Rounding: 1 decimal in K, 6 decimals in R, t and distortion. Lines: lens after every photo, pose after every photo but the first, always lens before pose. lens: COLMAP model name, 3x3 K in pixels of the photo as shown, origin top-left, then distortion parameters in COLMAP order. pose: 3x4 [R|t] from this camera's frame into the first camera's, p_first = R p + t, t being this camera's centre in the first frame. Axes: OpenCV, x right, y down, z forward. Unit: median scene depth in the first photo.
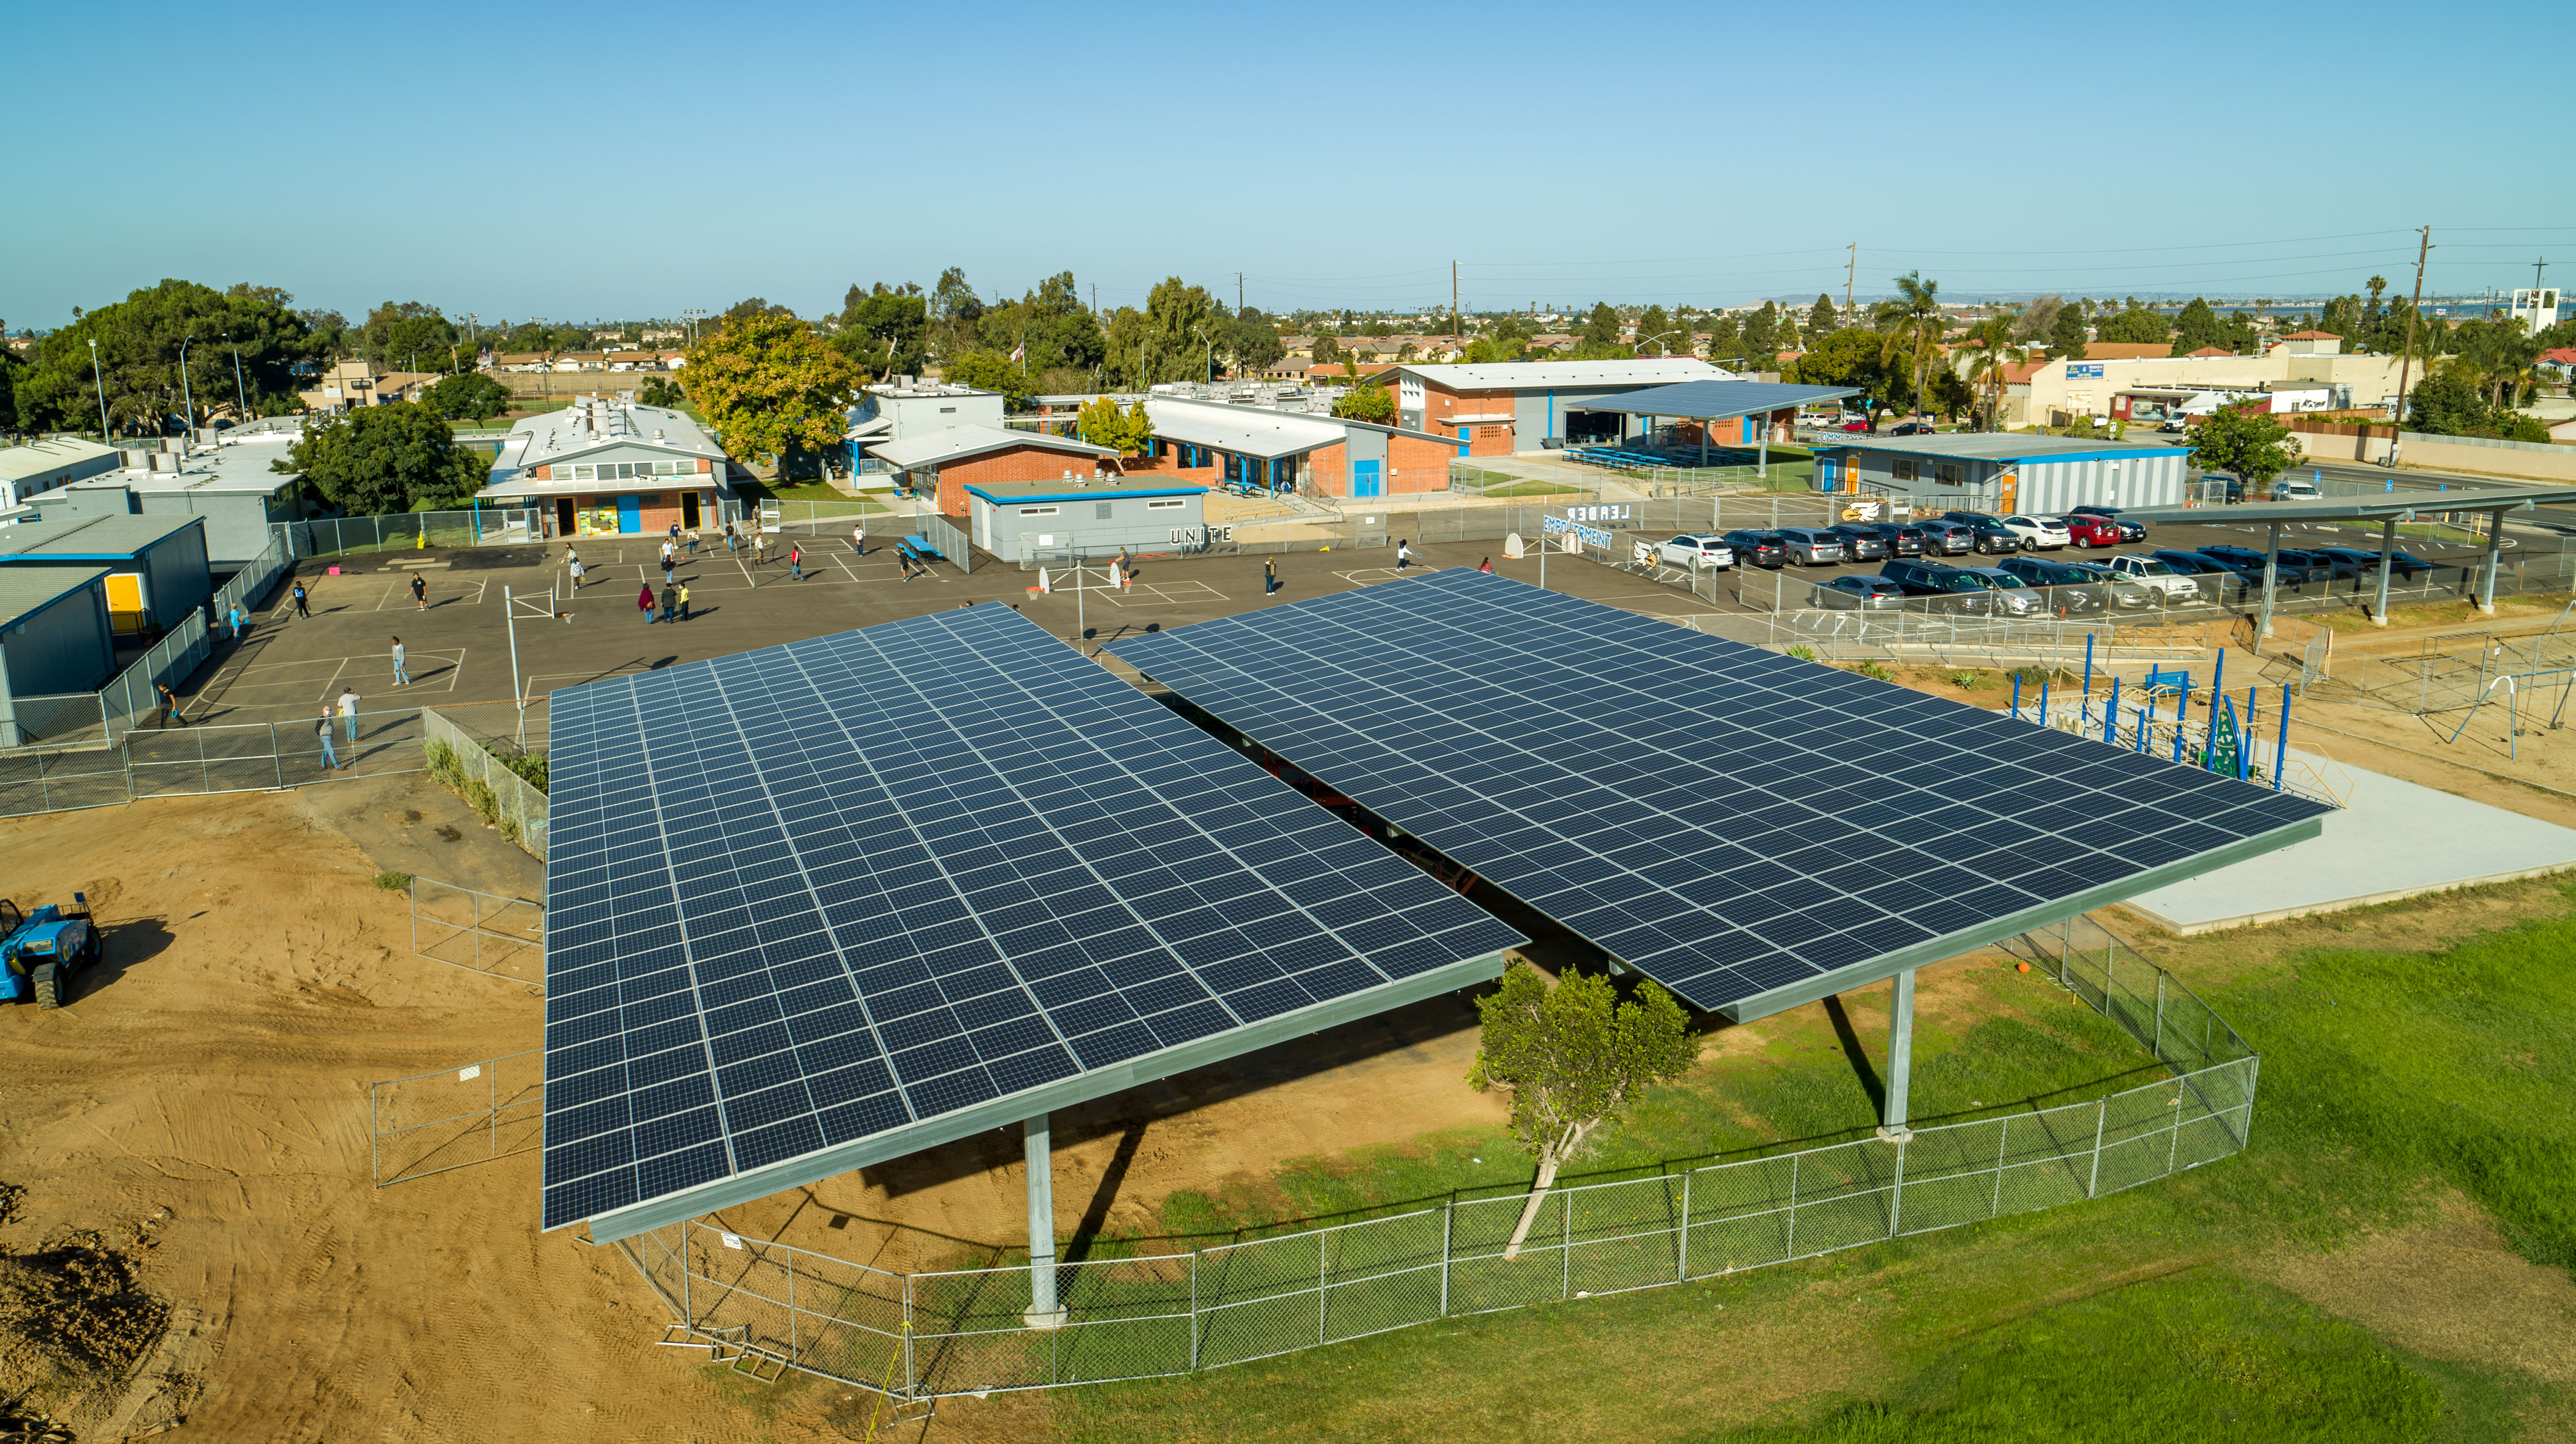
lens RADIAL K [[1779.2, 0, 1310.1], [0, 1779.2, 707.4], [0, 0, 1]] dist [0.000450, -0.007563]
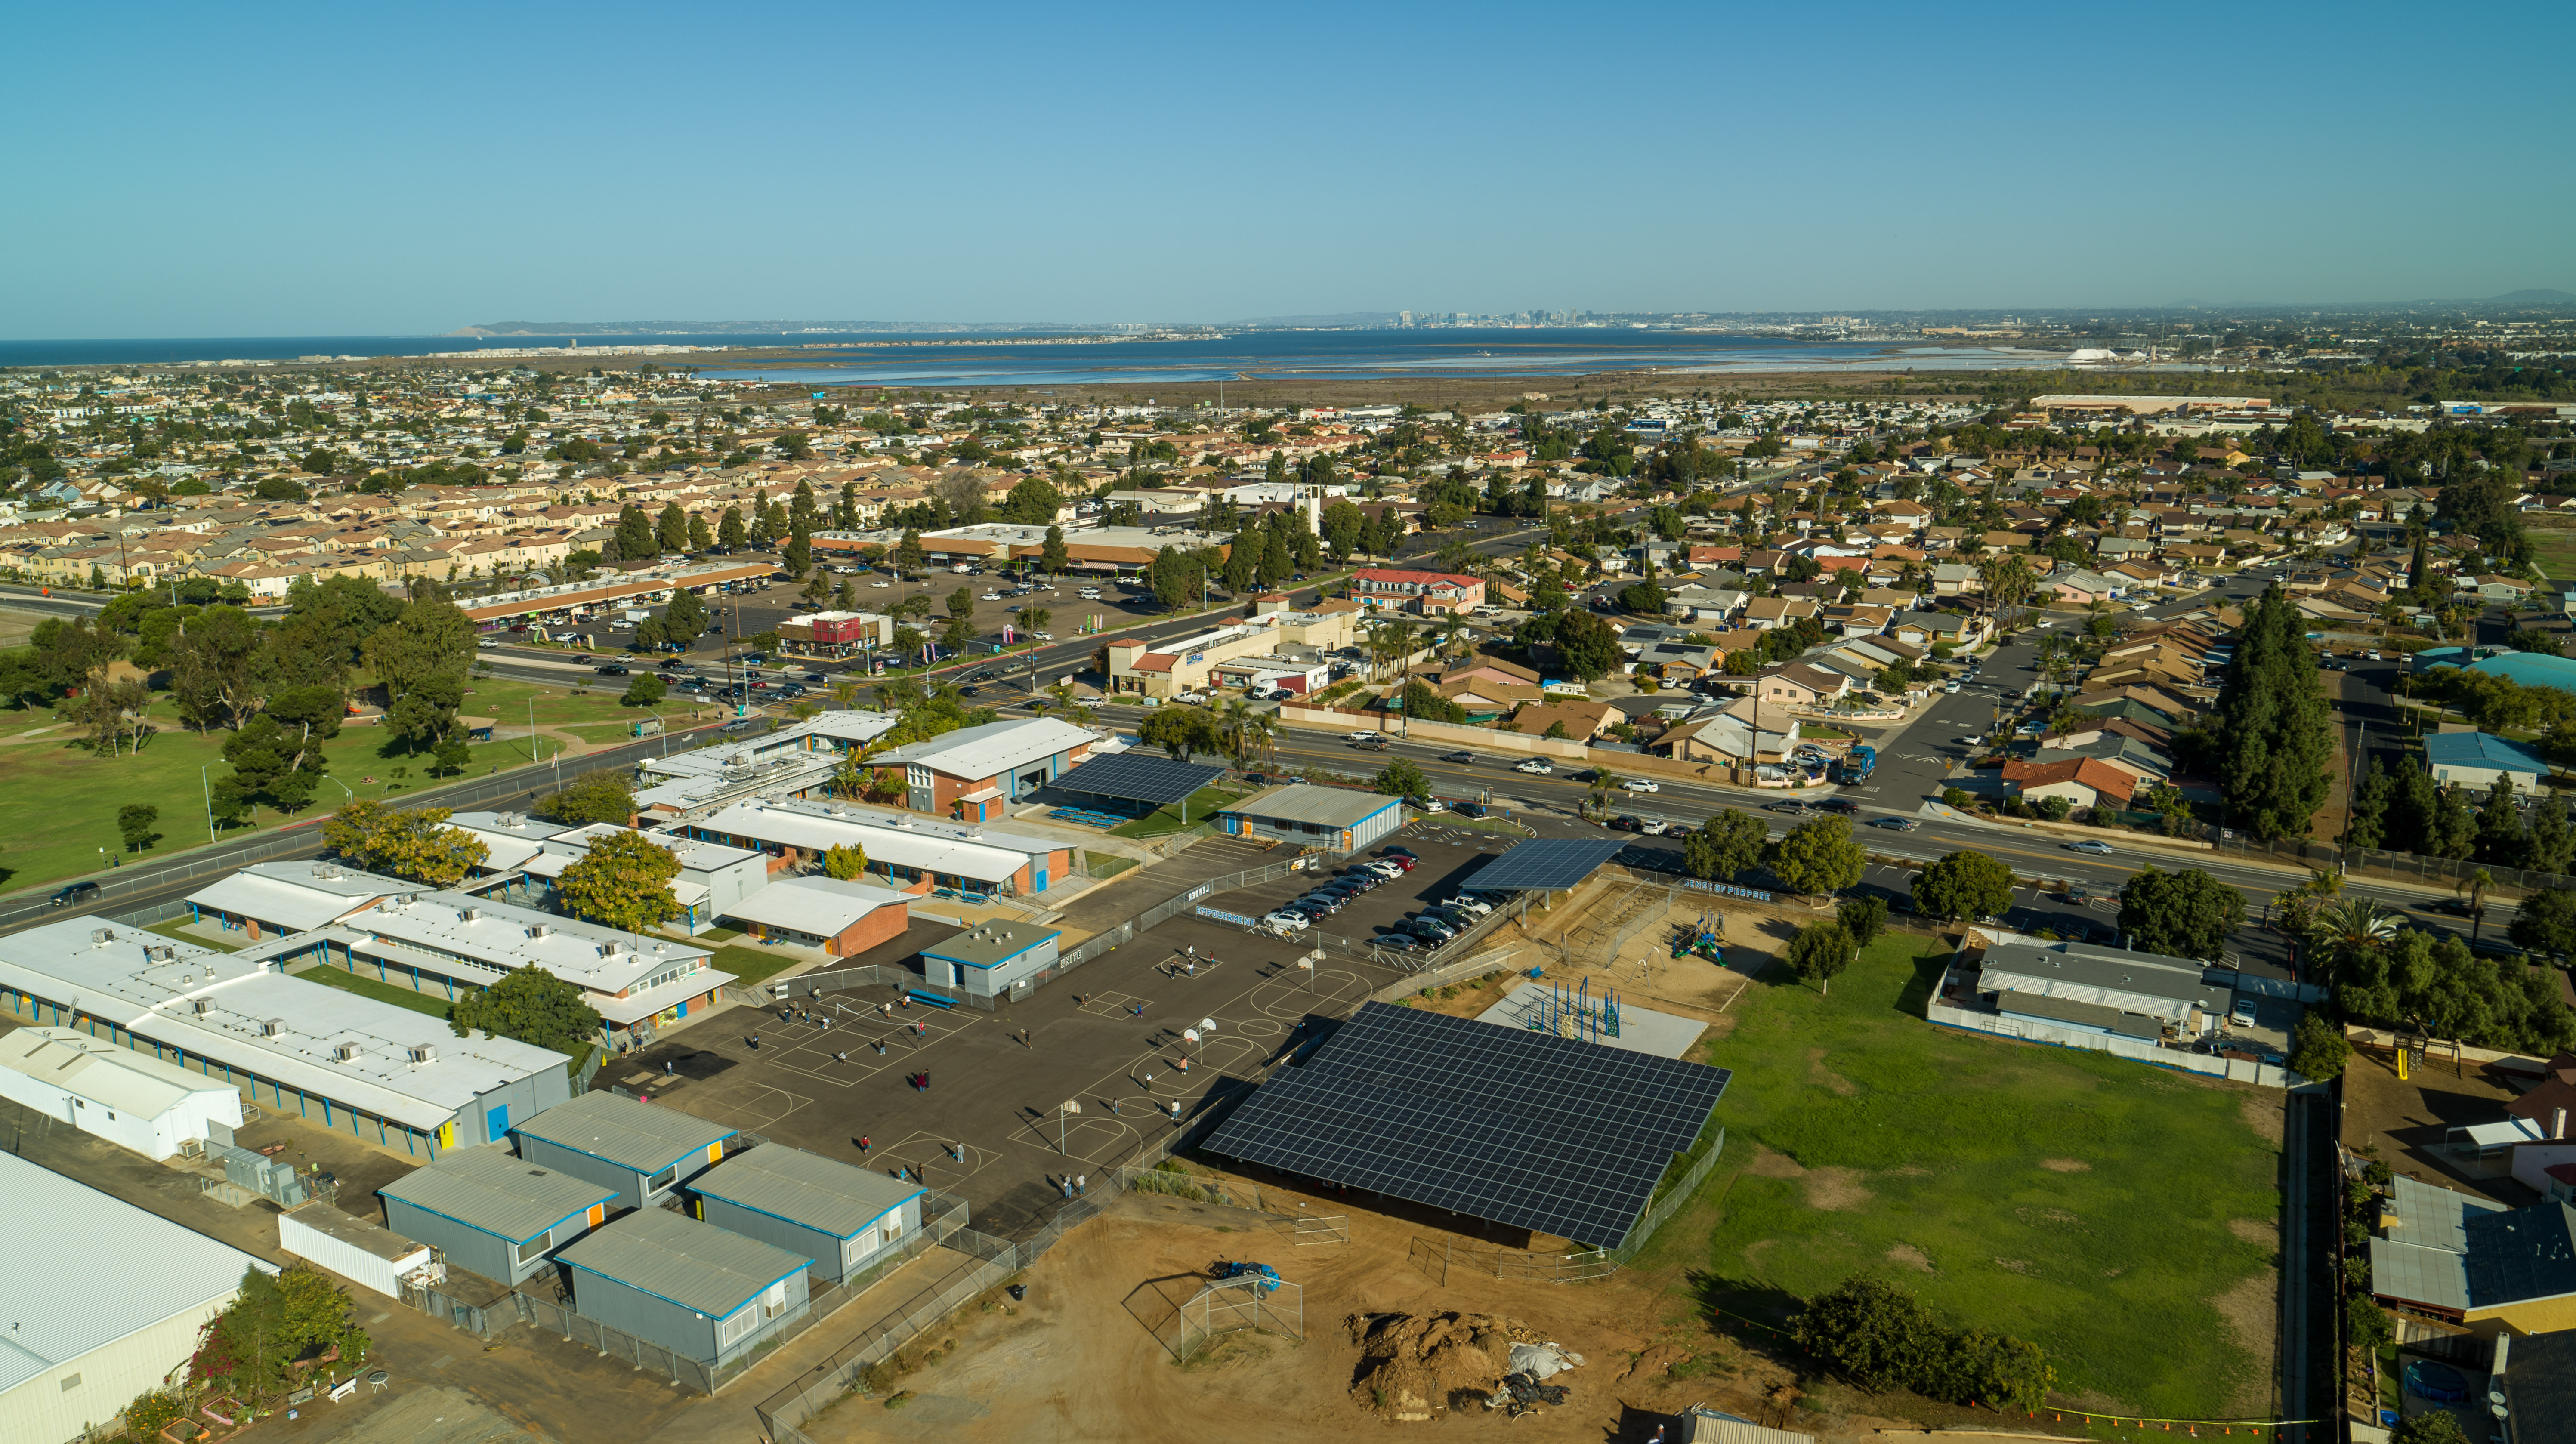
lens RADIAL K [[1779.1, 0, 1288.2], [0, 1779.1, 726.0], [0, 0, 1]] dist [0.000450, -0.007563]
pose [[0.781633, -0.138779, 0.608104, -0.800056], [0.137946, 0.989254, 0.048452, -0.321813], [-0.608293, 0.046014, 0.792377, -0.533875]]
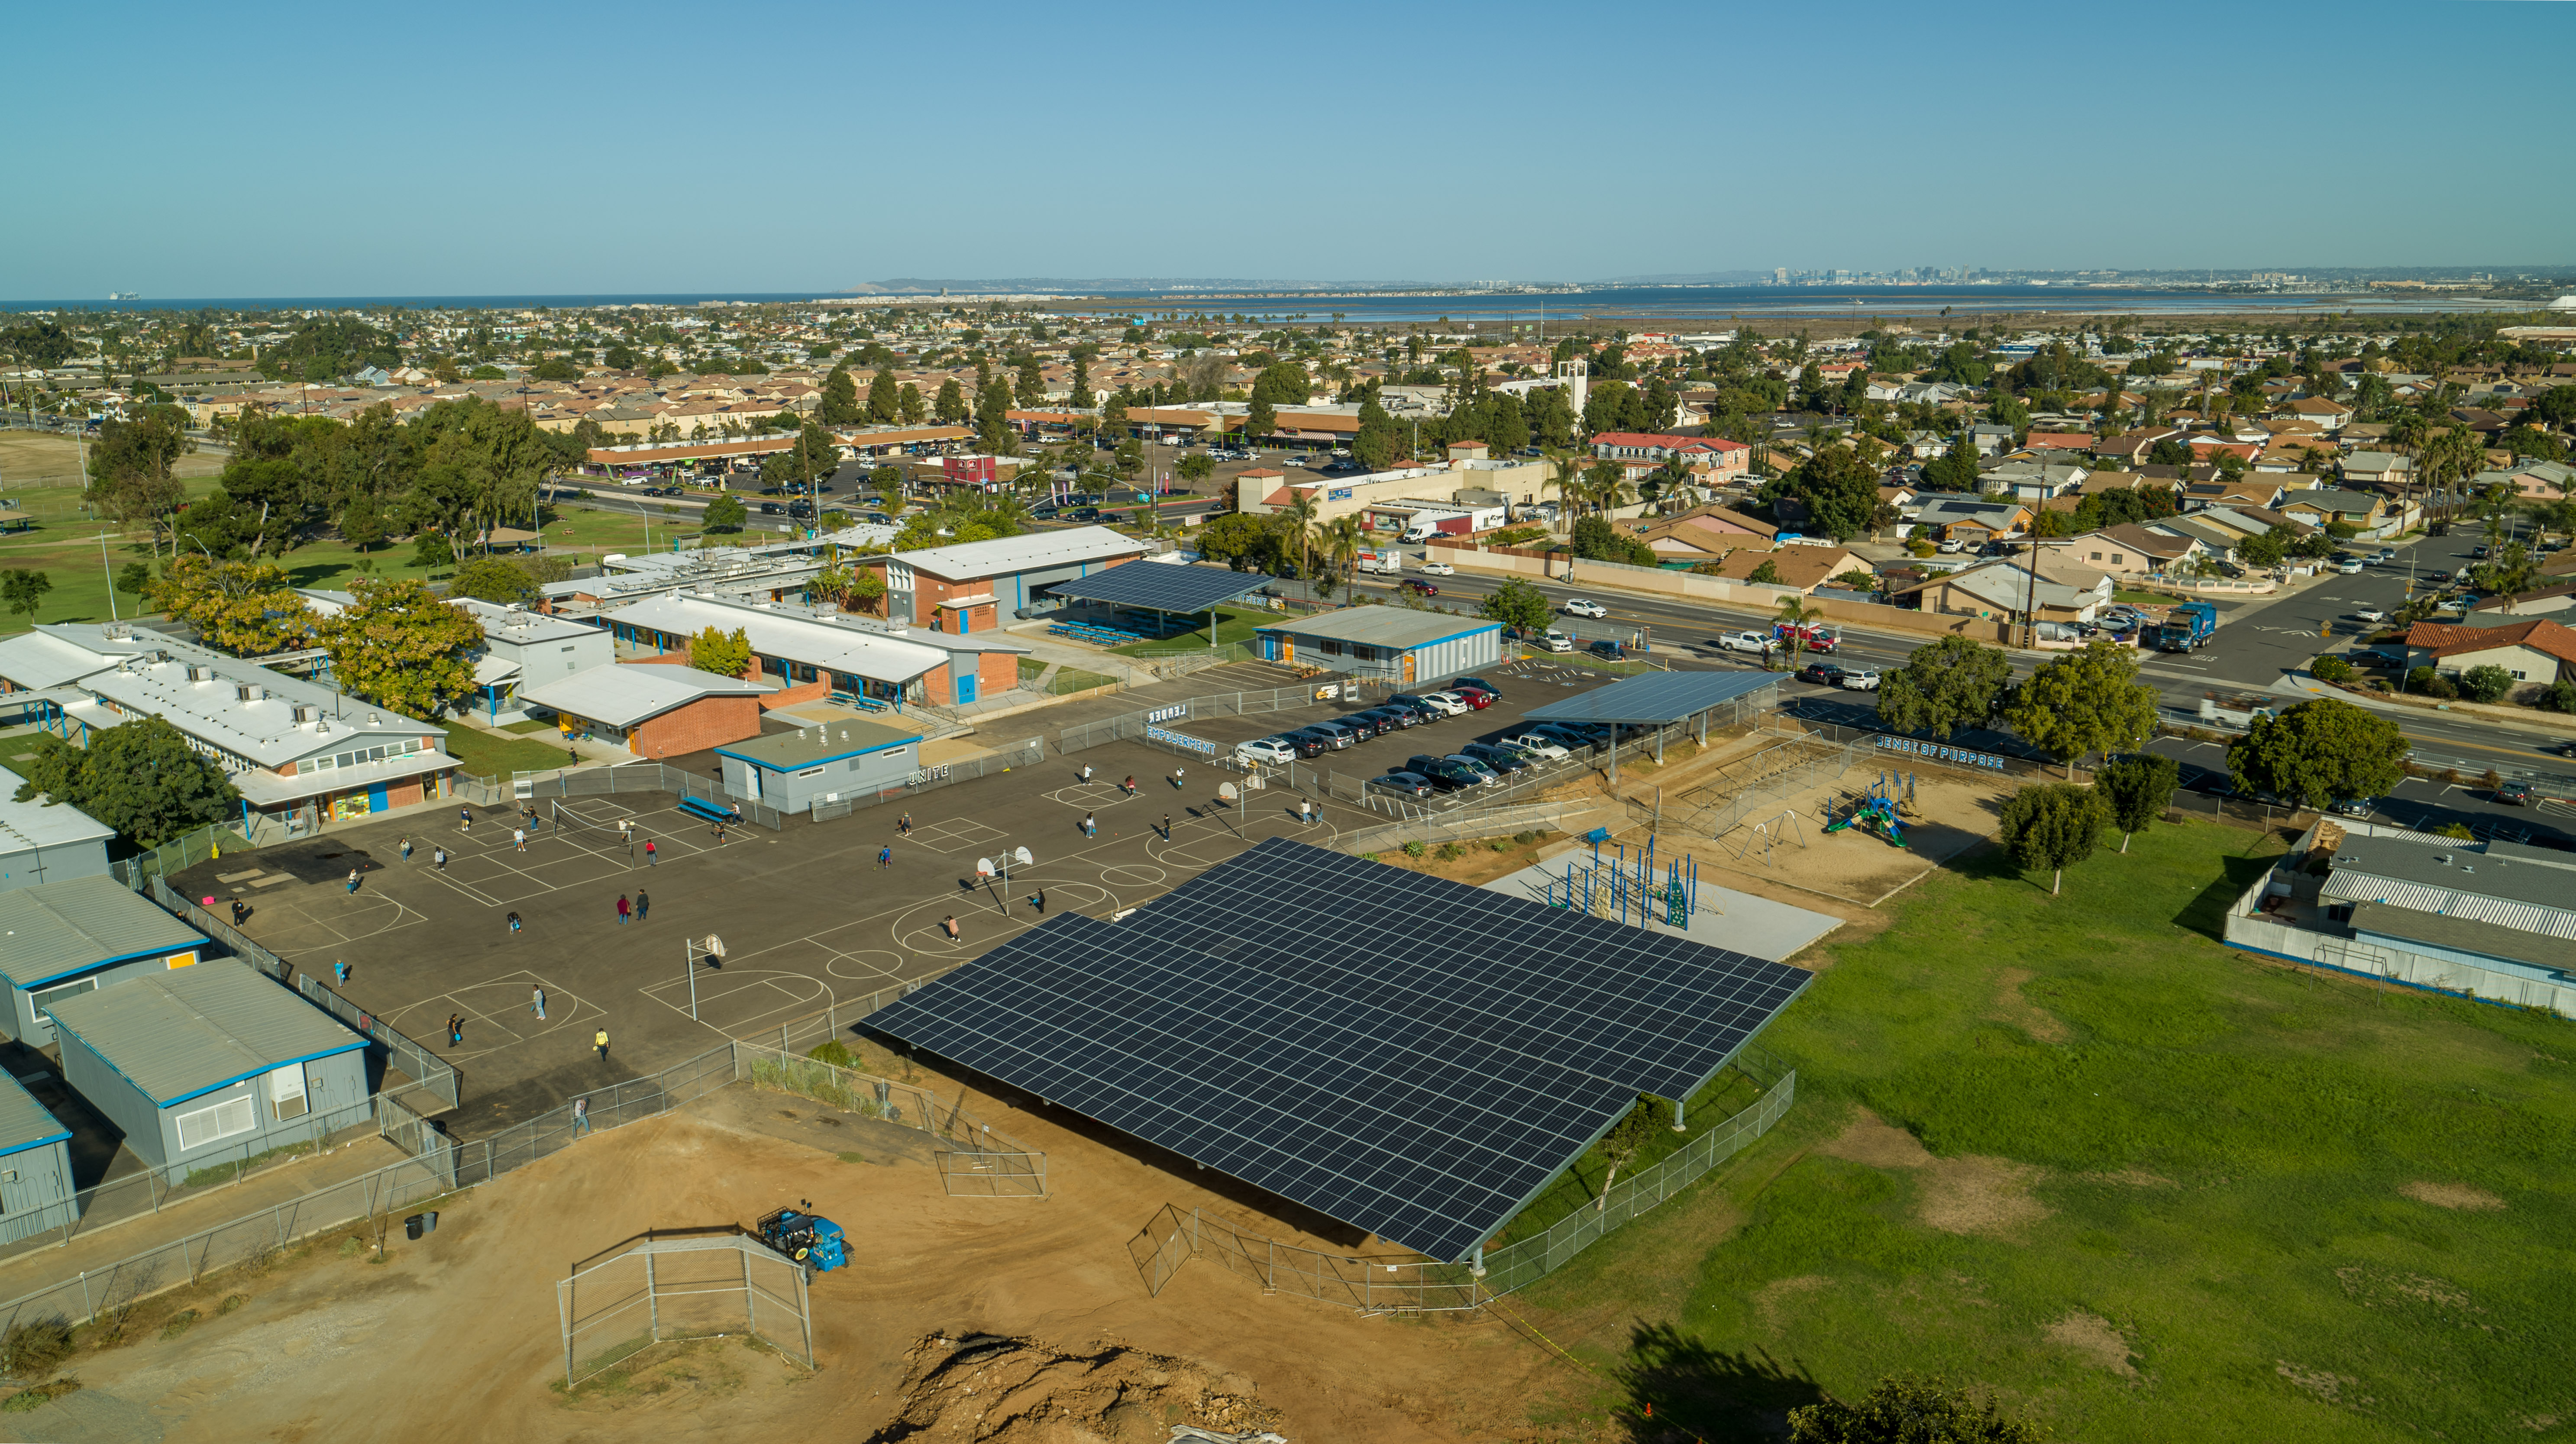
lens RADIAL K [[1779.2, 0, 1296.6], [0, 1779.2, 722.6], [0, 0, 1]] dist [0.000450, -0.007563]
pose [[0.888876, -0.106950, 0.445489, -0.326174], [0.098640, 0.994242, 0.041875, -0.130724], [-0.447403, 0.006722, 0.894307, -0.268227]]
